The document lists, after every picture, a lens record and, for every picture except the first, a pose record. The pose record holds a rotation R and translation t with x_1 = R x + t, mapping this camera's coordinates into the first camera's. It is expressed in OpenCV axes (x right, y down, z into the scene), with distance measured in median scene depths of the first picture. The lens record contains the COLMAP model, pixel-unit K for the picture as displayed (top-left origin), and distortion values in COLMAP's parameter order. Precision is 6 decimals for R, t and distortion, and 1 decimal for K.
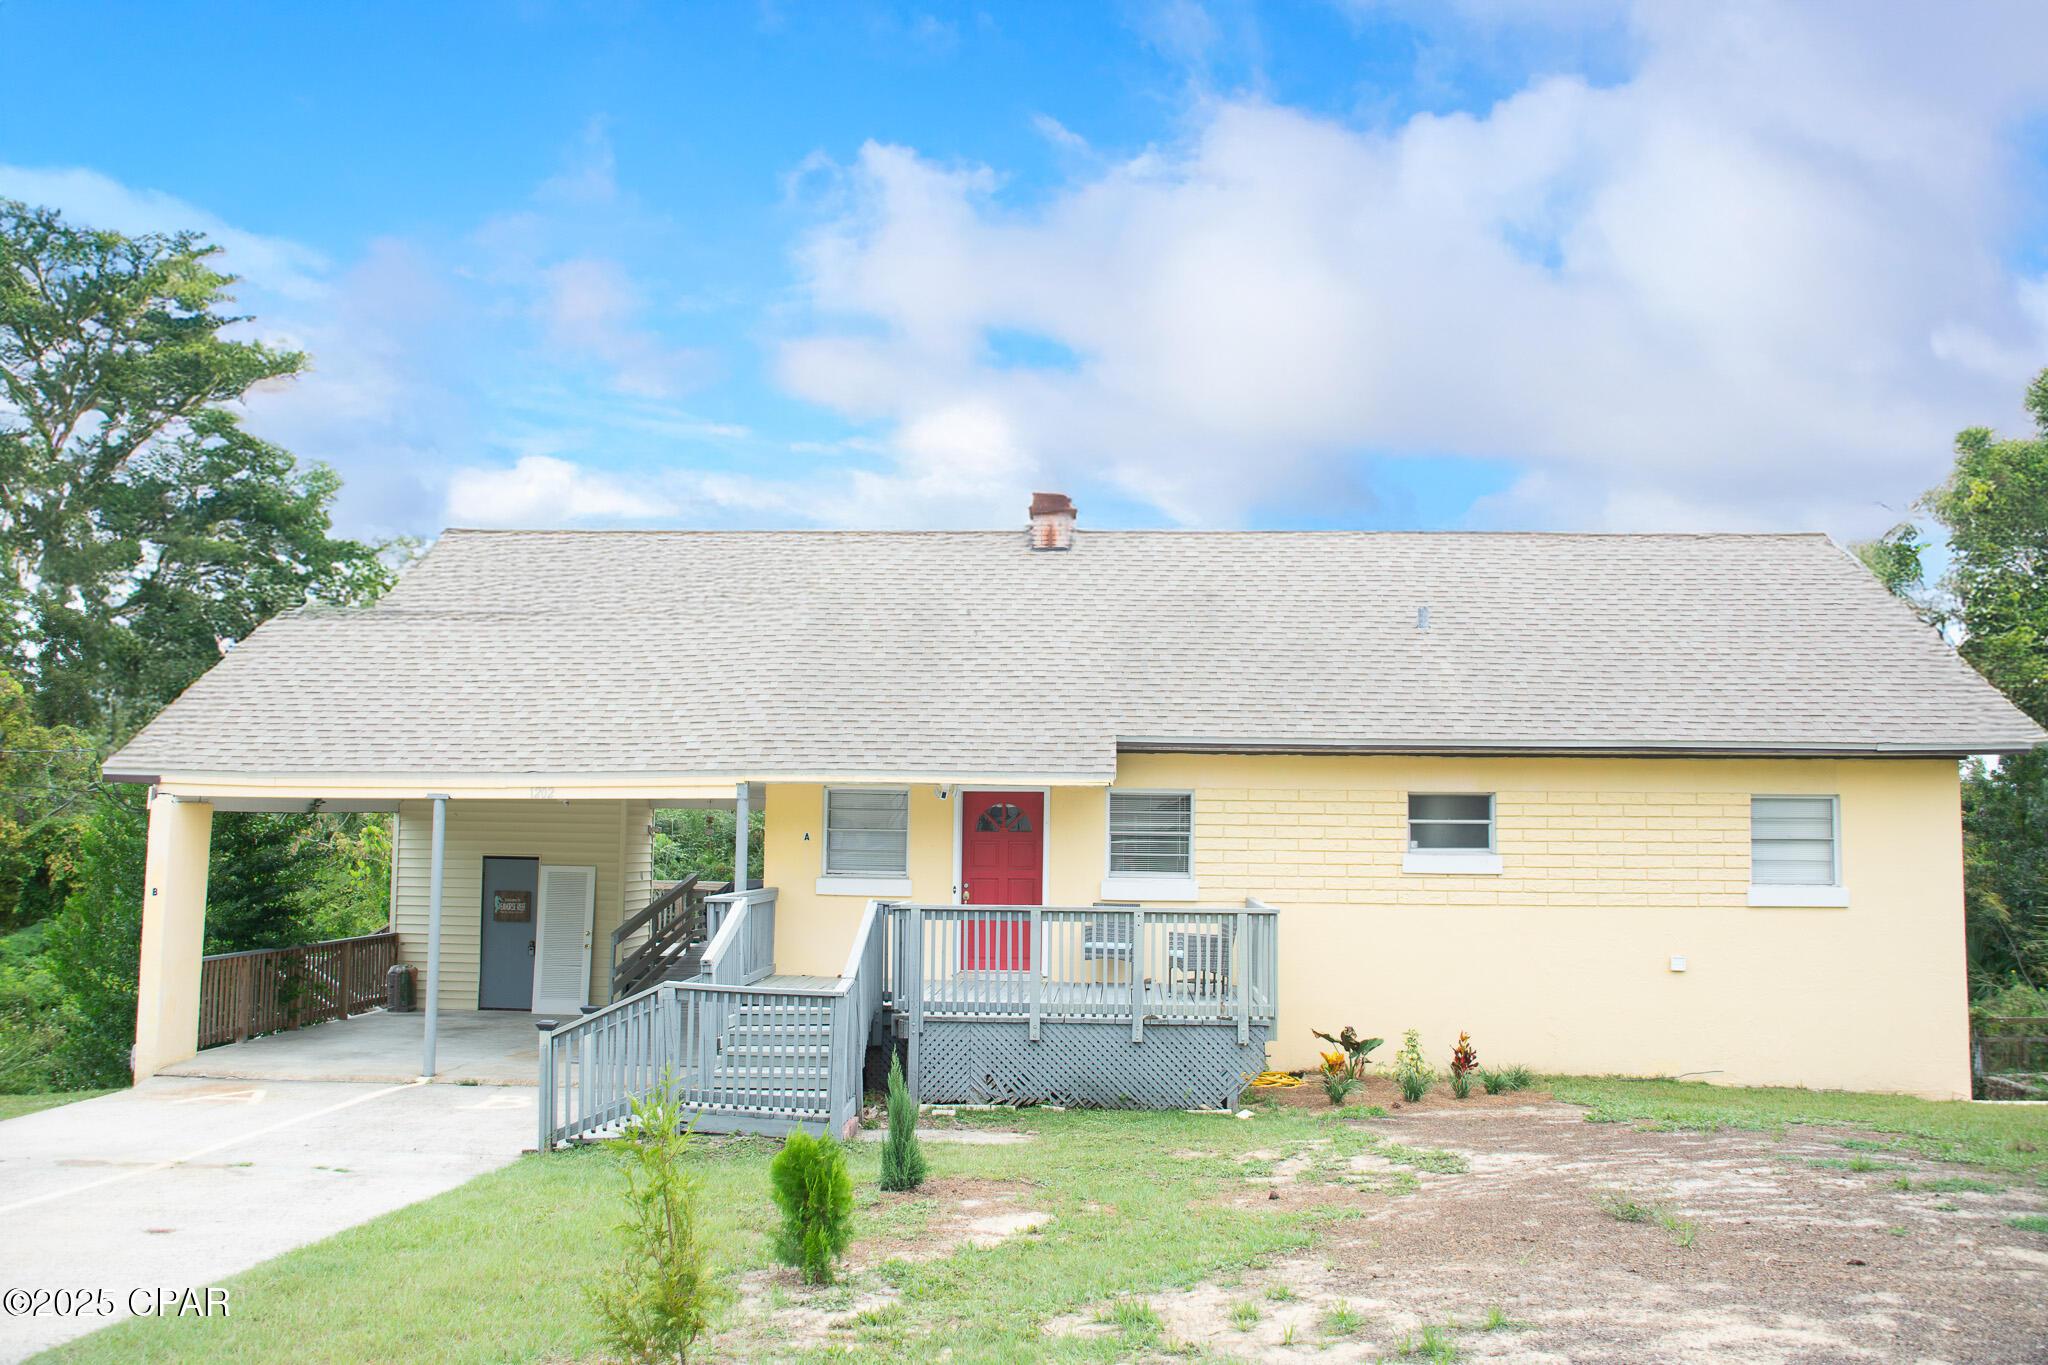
lens RADIAL K [[1777.2, 0, 1028.8], [0, 1777.2, 674.3], [0, 0, 1]] dist [-0.069367, -0.006279]
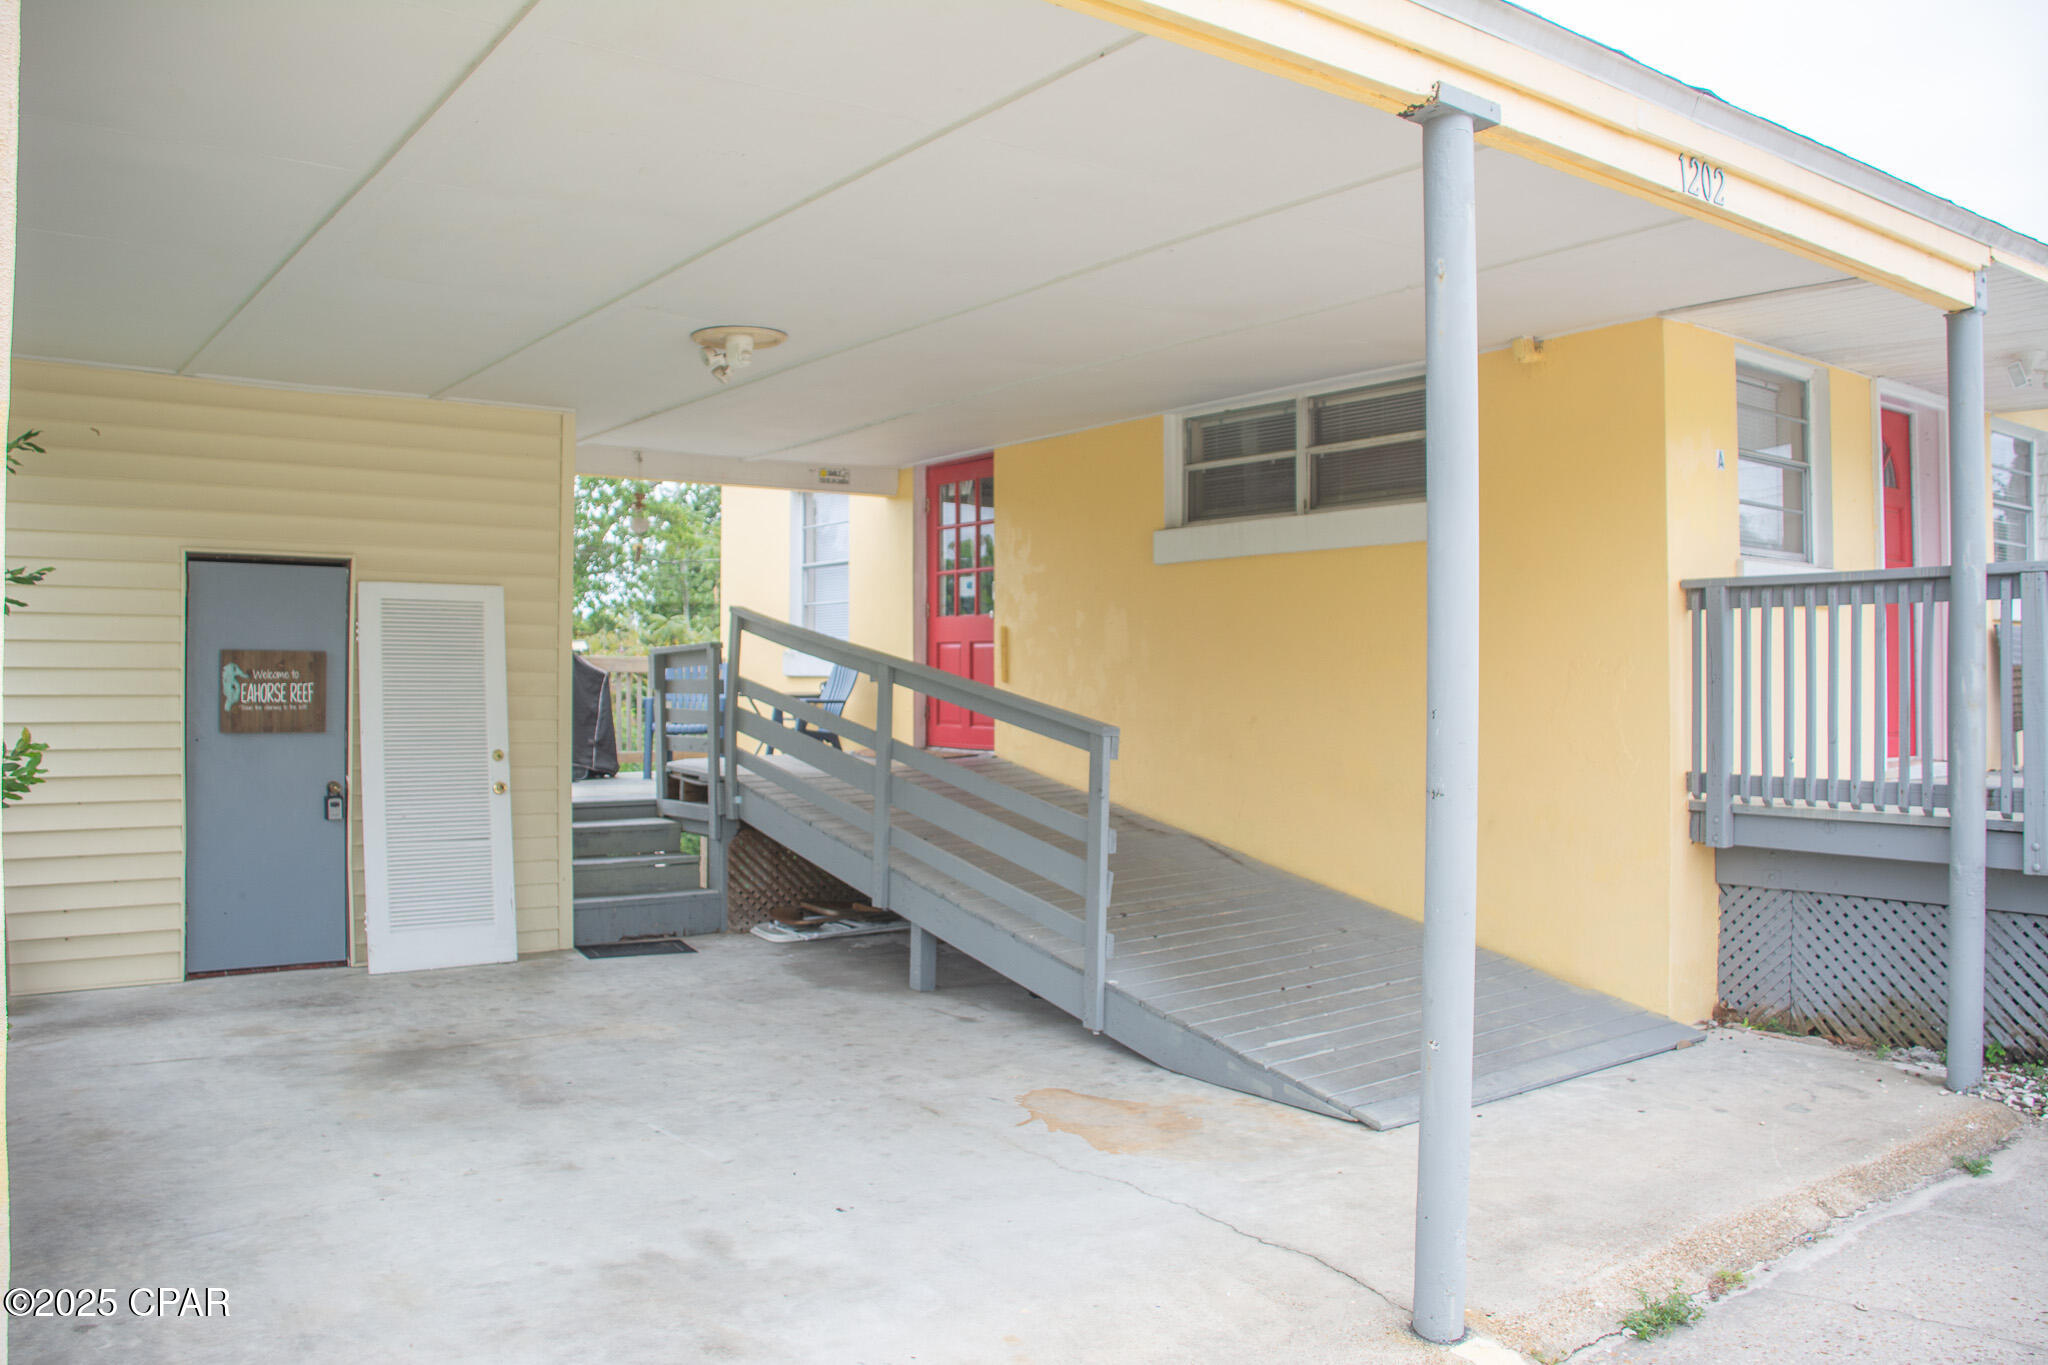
lens RADIAL K [[1540.9, 0, 1023.2], [0, 1540.9, 675.2], [0, 0, 1]] dist [-0.099240, -0.002238]
pose [[0.755831, -0.010589, 0.654682, -0.486897], [-0.046832, 0.996434, 0.070185, 0.126290], [-0.653090, -0.083708, 0.752639, 0.847109]]
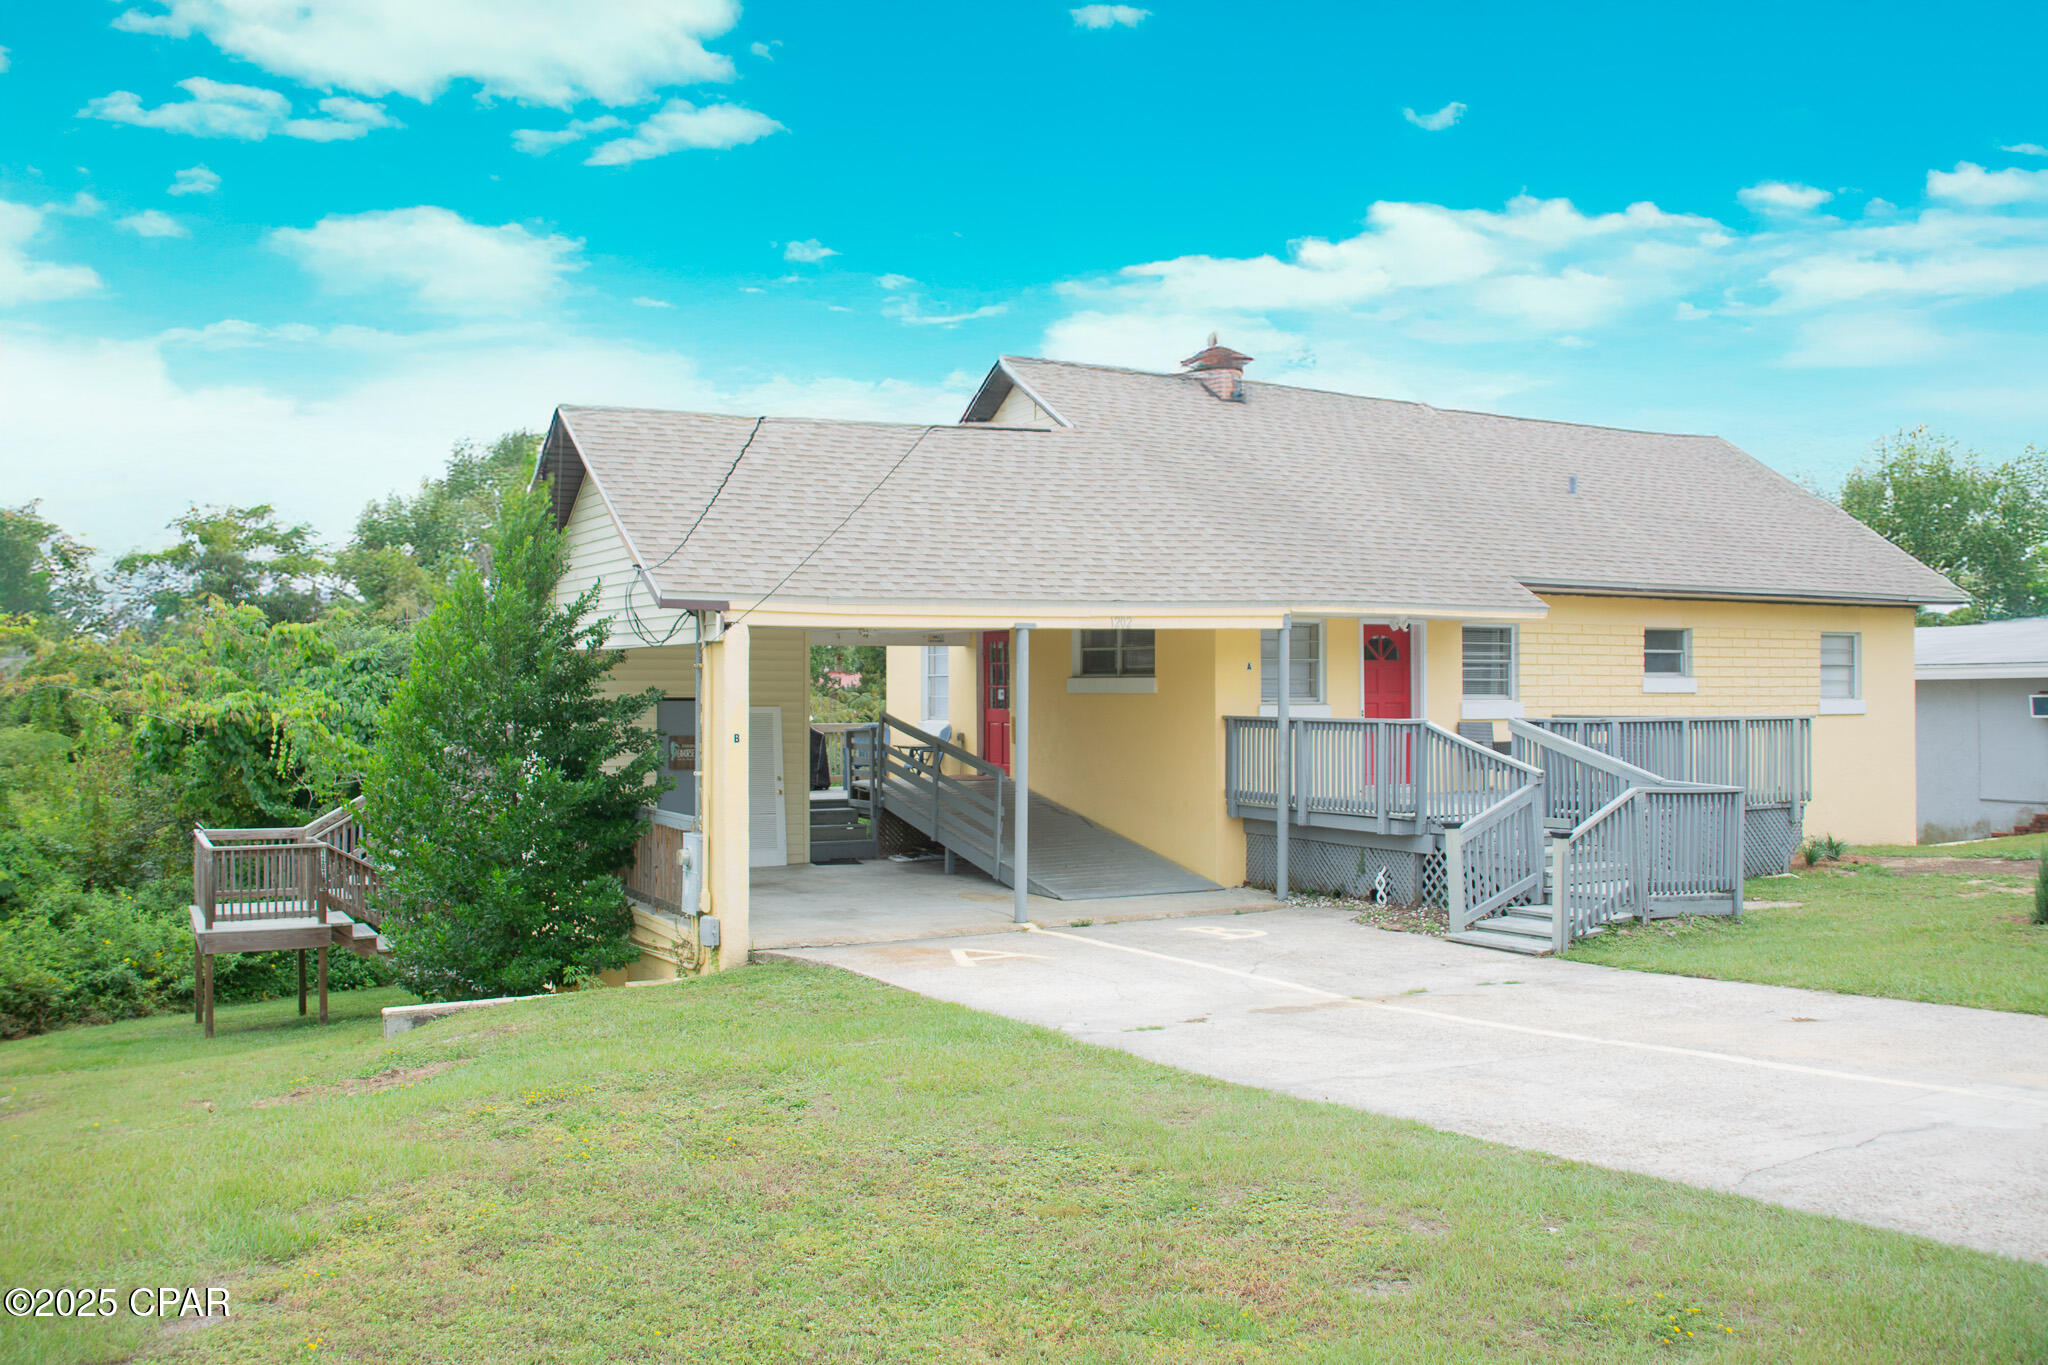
lens RADIAL K [[1777.2, 0, 1022.9], [0, 1777.2, 687.5], [0, 0, 1]] dist [-0.069367, -0.006279]
pose [[0.848660, -0.012123, 0.528800, -0.809085], [-0.034378, 0.996359, 0.078013, 0.026476], [-0.527821, -0.084386, 0.845153, 0.176794]]
